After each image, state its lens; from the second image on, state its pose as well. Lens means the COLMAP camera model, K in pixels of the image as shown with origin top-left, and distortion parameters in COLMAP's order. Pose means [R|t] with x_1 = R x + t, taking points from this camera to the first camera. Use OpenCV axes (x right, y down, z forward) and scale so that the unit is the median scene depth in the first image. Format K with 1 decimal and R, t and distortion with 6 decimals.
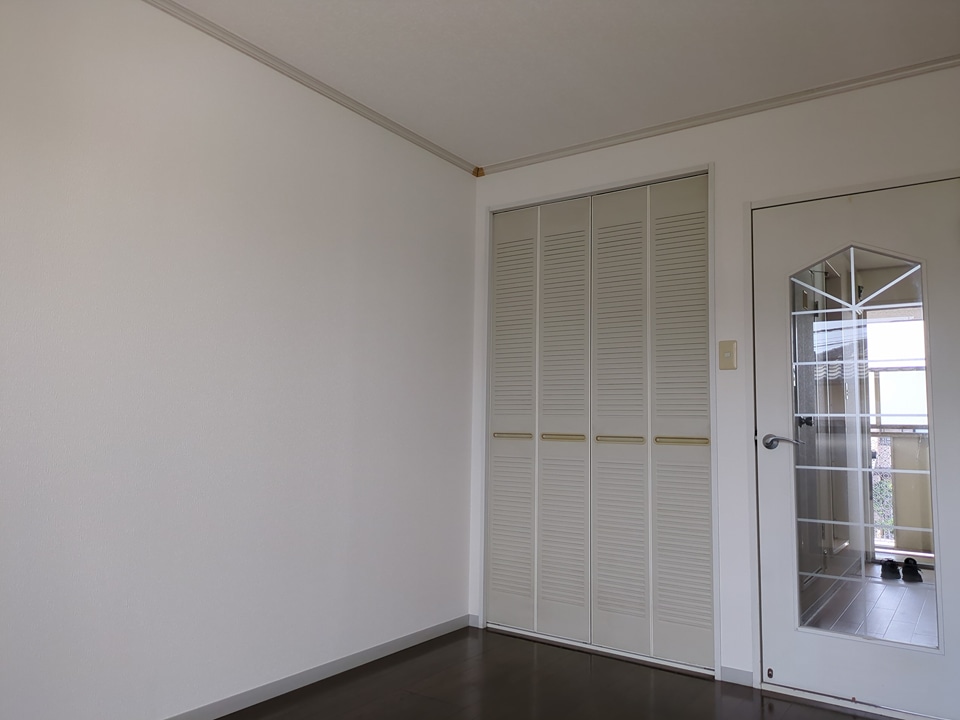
lens RADIAL K [[719.4, 0, 476.3], [0, 719.4, 363.3], [0, 0, 1]] dist [0.034266, -0.017745]
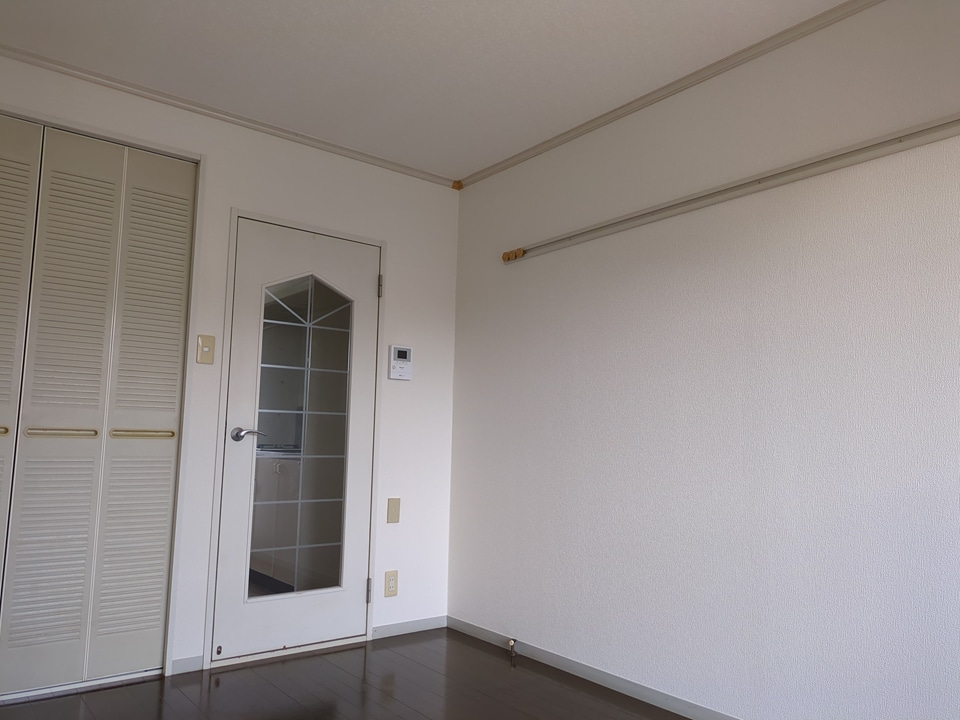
lens RADIAL K [[719.4, 0, 476.6], [0, 719.4, 356.8], [0, 0, 1]] dist [0.034266, -0.017745]
pose [[0.303251, 0.089407, 0.948707, -0.520023], [-0.112378, 0.991997, -0.057565, 0.014877], [-0.946261, -0.089157, 0.310872, 0.335155]]
